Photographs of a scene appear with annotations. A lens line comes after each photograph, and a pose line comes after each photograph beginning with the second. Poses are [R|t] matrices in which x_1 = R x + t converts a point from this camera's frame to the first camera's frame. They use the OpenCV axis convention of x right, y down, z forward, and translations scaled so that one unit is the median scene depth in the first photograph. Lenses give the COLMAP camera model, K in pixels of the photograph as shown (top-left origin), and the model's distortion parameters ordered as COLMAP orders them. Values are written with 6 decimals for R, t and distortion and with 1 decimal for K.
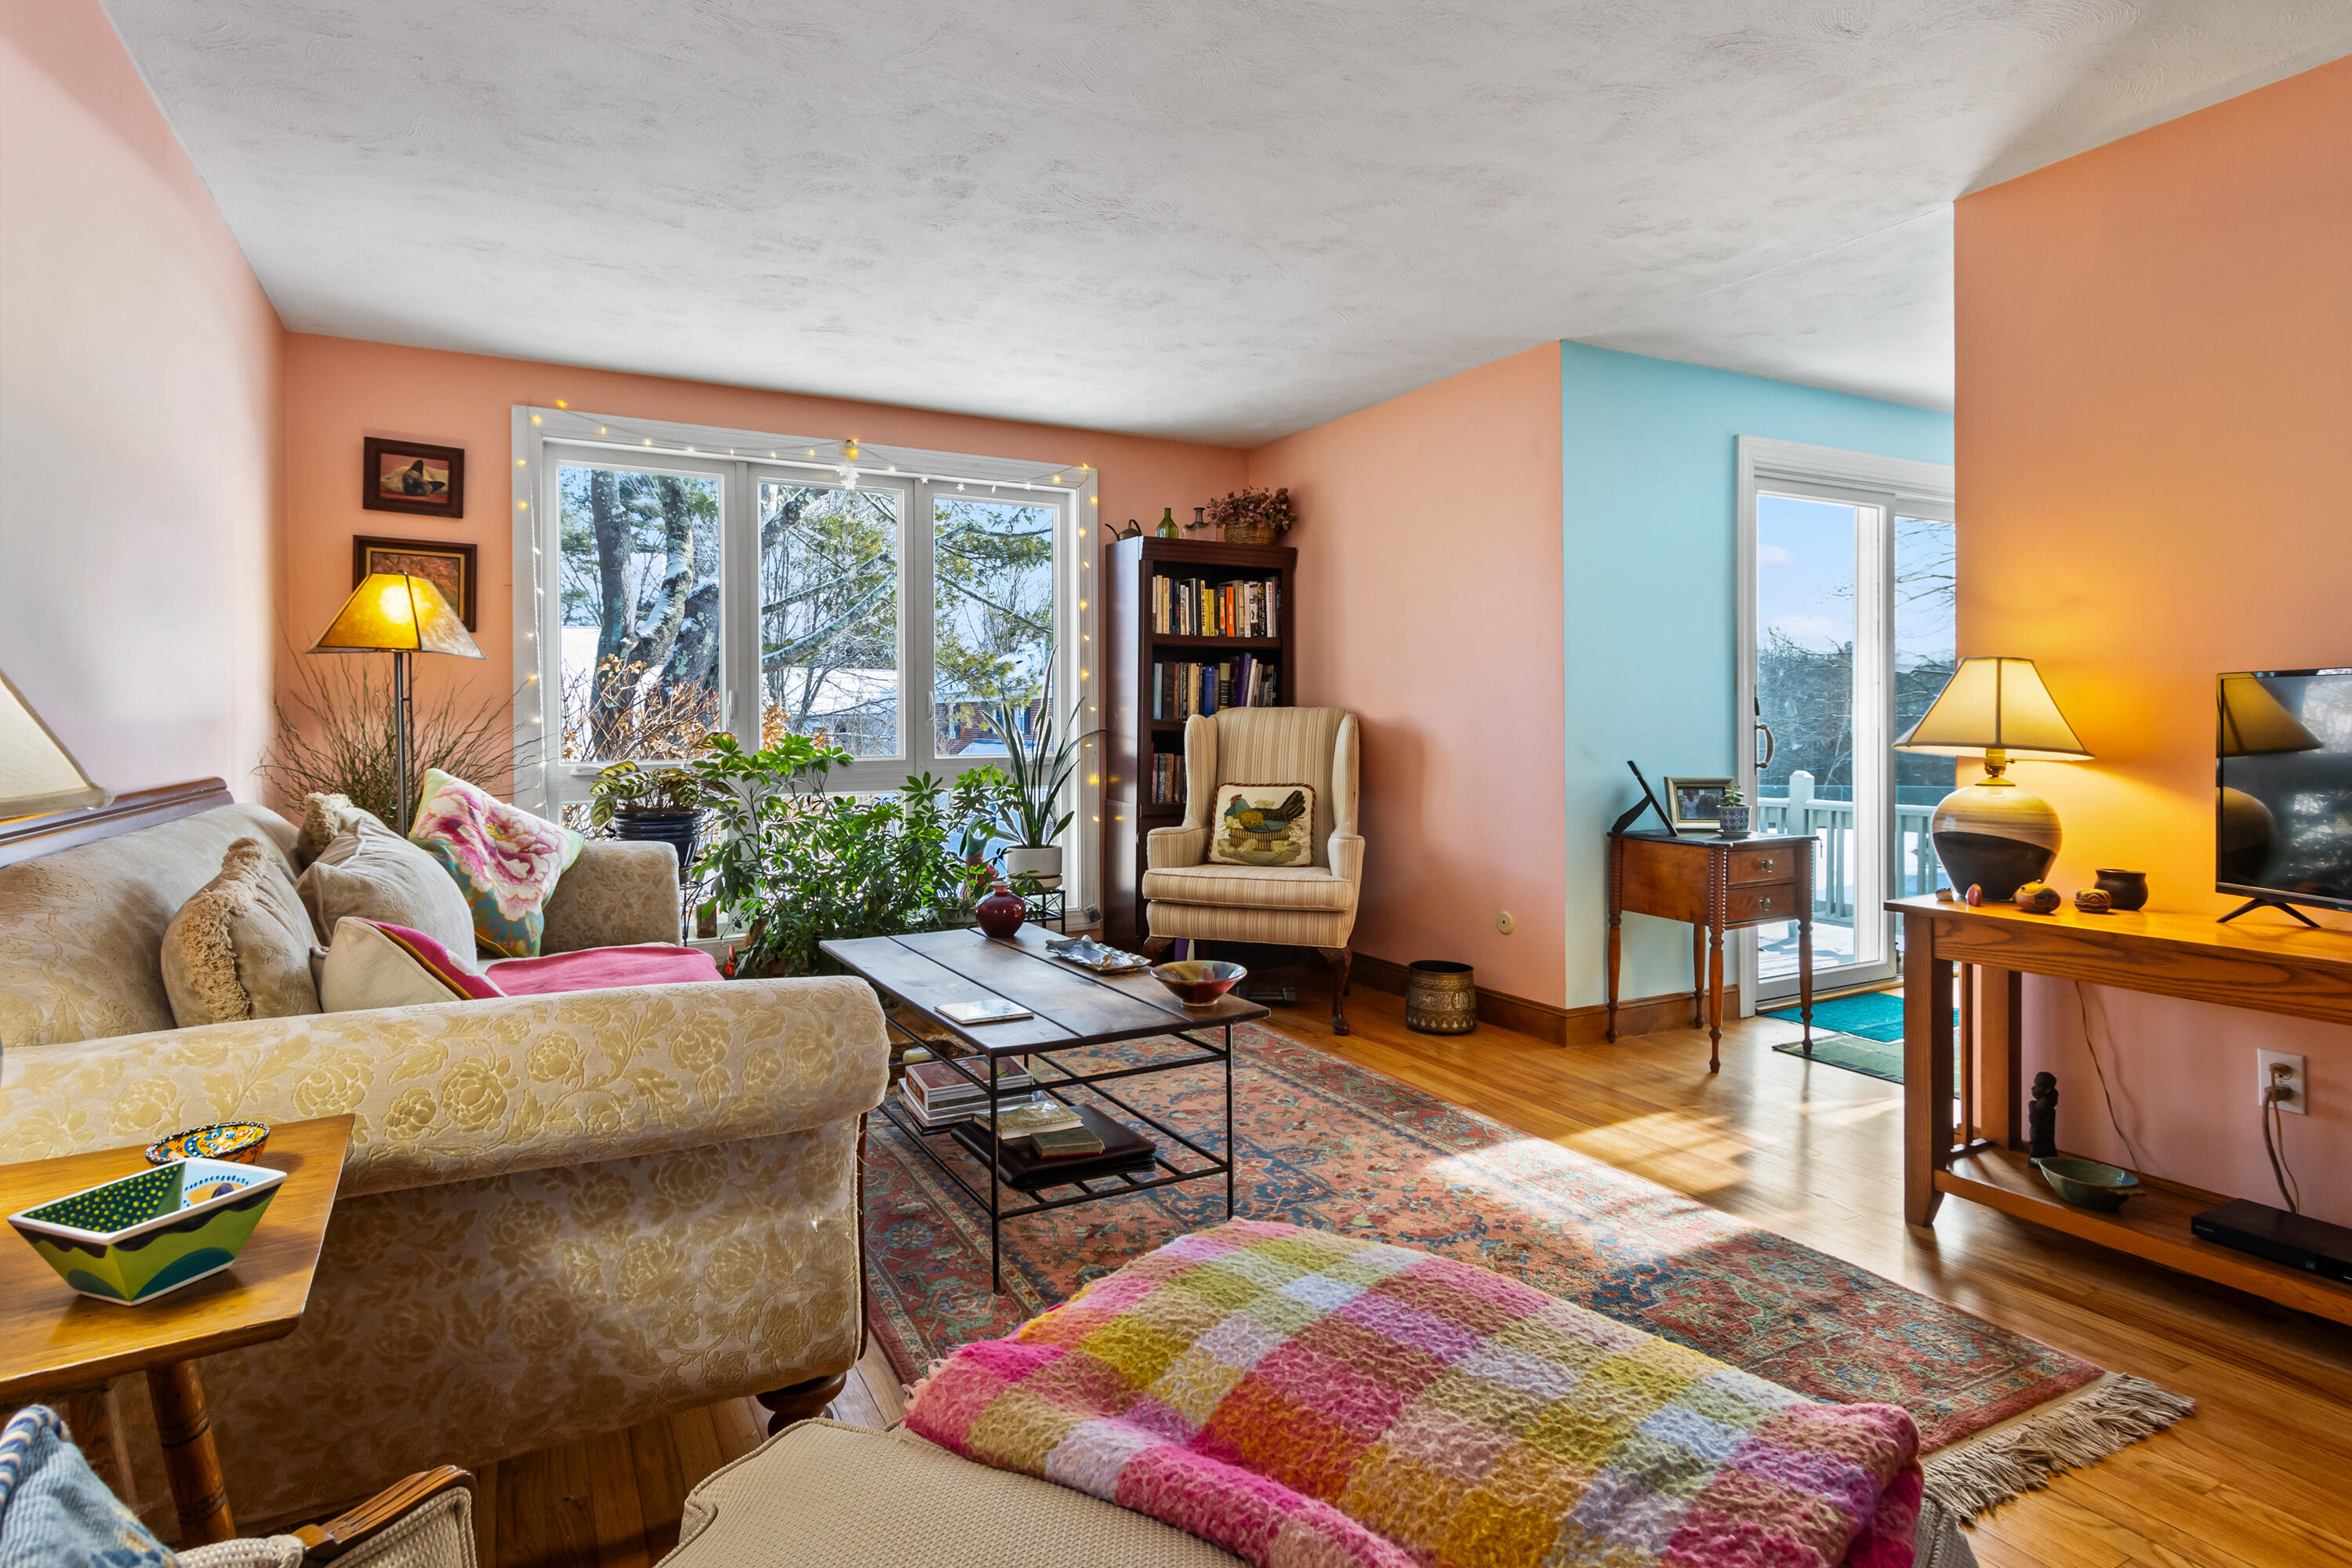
lens RADIAL K [[1208.2, 0, 1159.4], [0, 1208.2, 725.3], [0, 0, 1]] dist [0.009589, -0.003761]
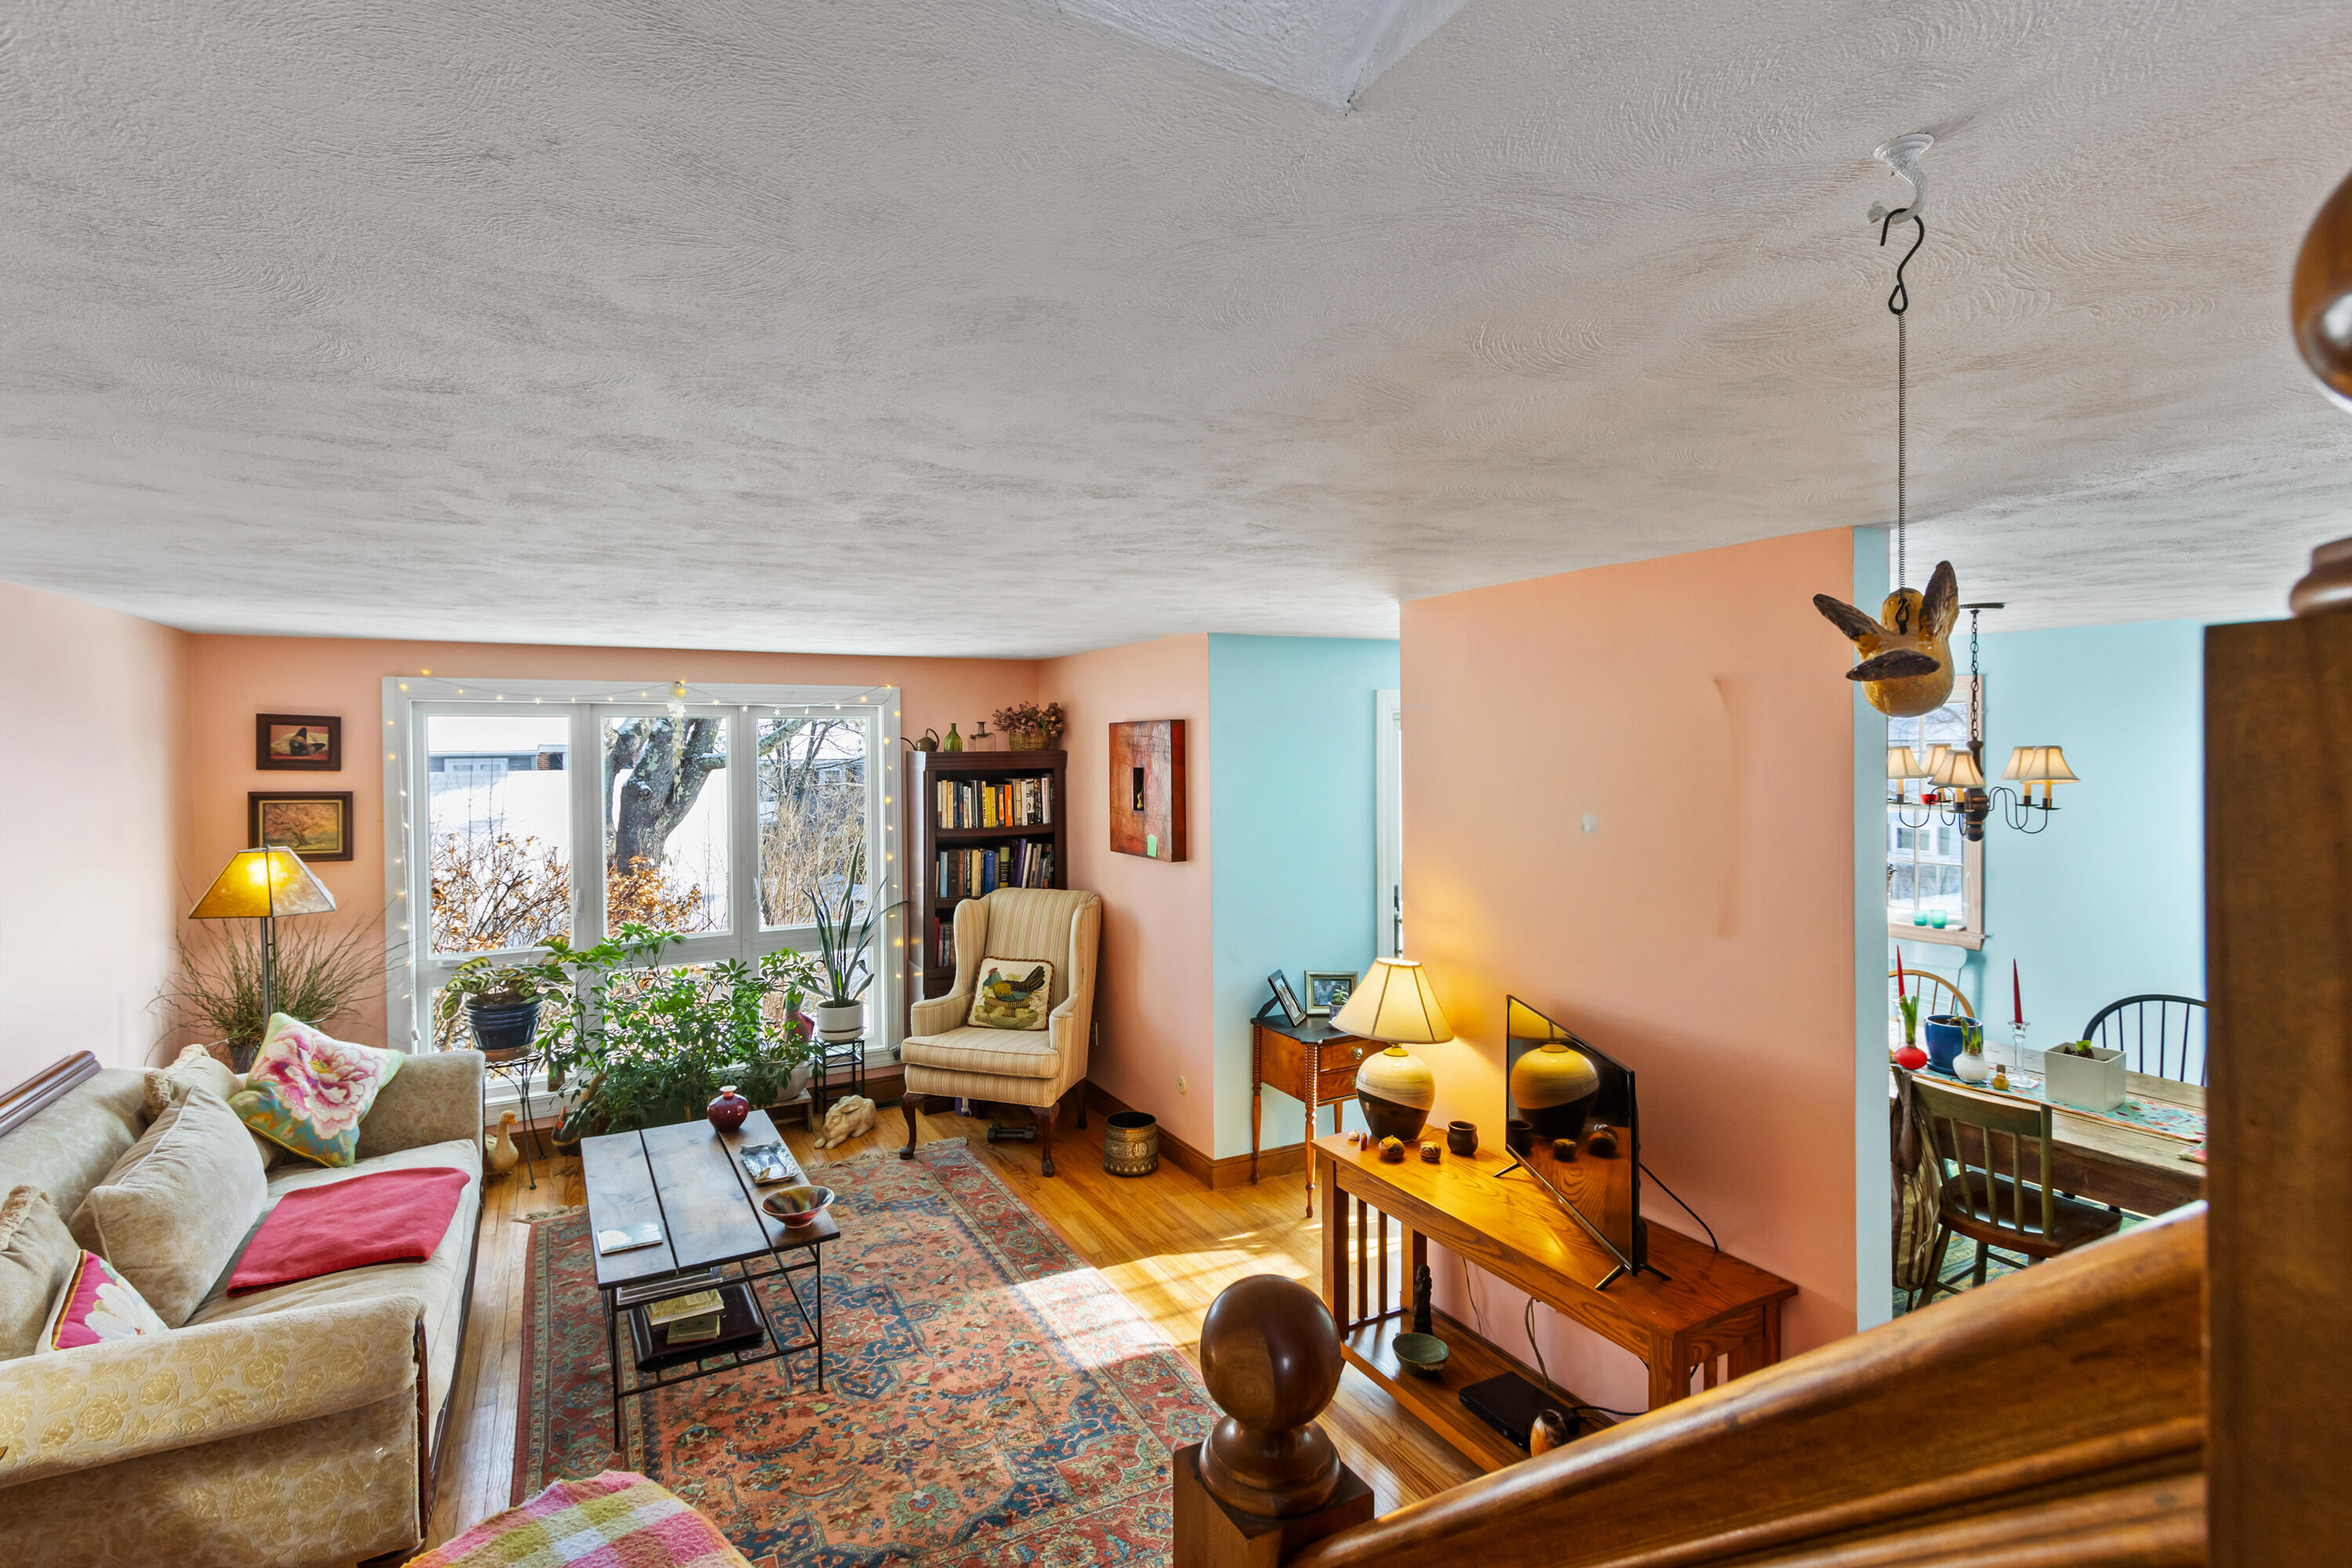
lens RADIAL K [[1119.8, 0, 1173.8], [0, 1119.8, 762.3], [0, 0, 1]] dist [0.004769, -0.001902]
pose [[0.999959, -0.001768, 0.008906, 0.309025], [0.001704, 0.999973, 0.007167, -0.208674], [-0.008918, -0.007151, 0.999935, -0.188532]]
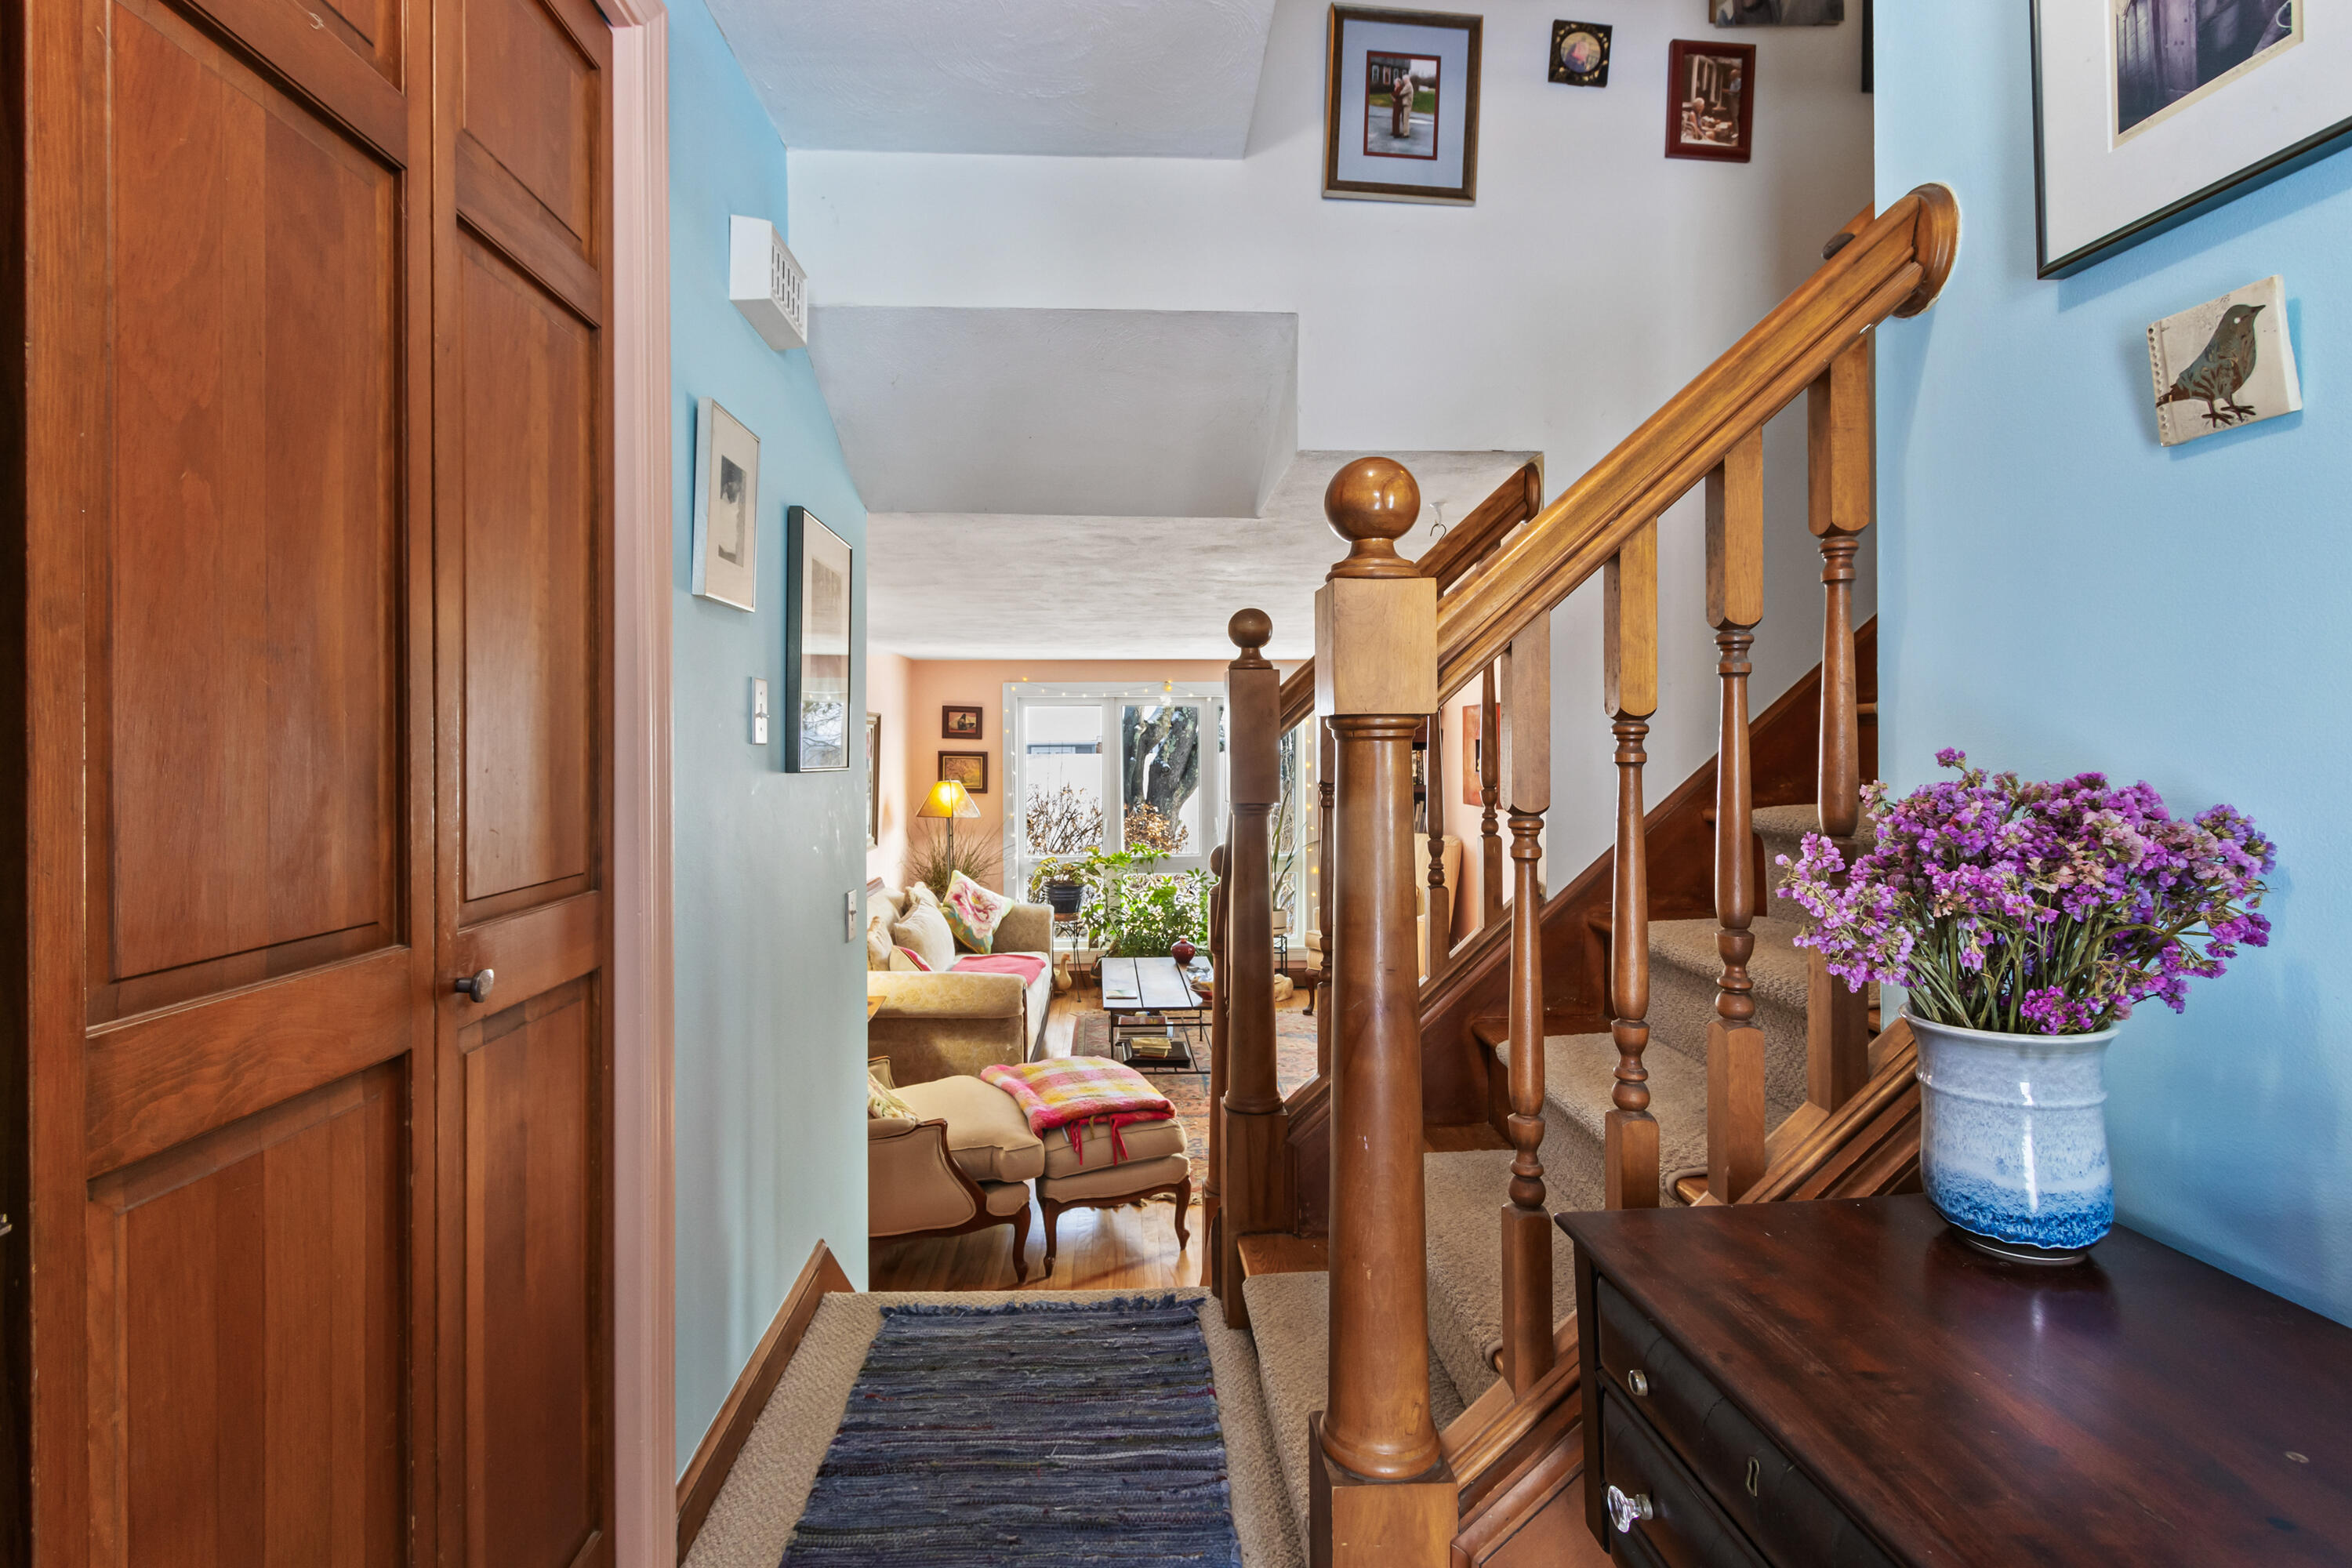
lens RADIAL K [[1119.8, 0, 1156.4], [0, 1119.8, 741.3], [0, 0, 1]] dist [0.004769, -0.001902]
pose [[0.898096, 0.000034, -0.439799, 0.611962], [-0.002611, 0.999983, -0.005254, -0.177029], [0.439791, 0.005866, 0.898081, -0.677924]]
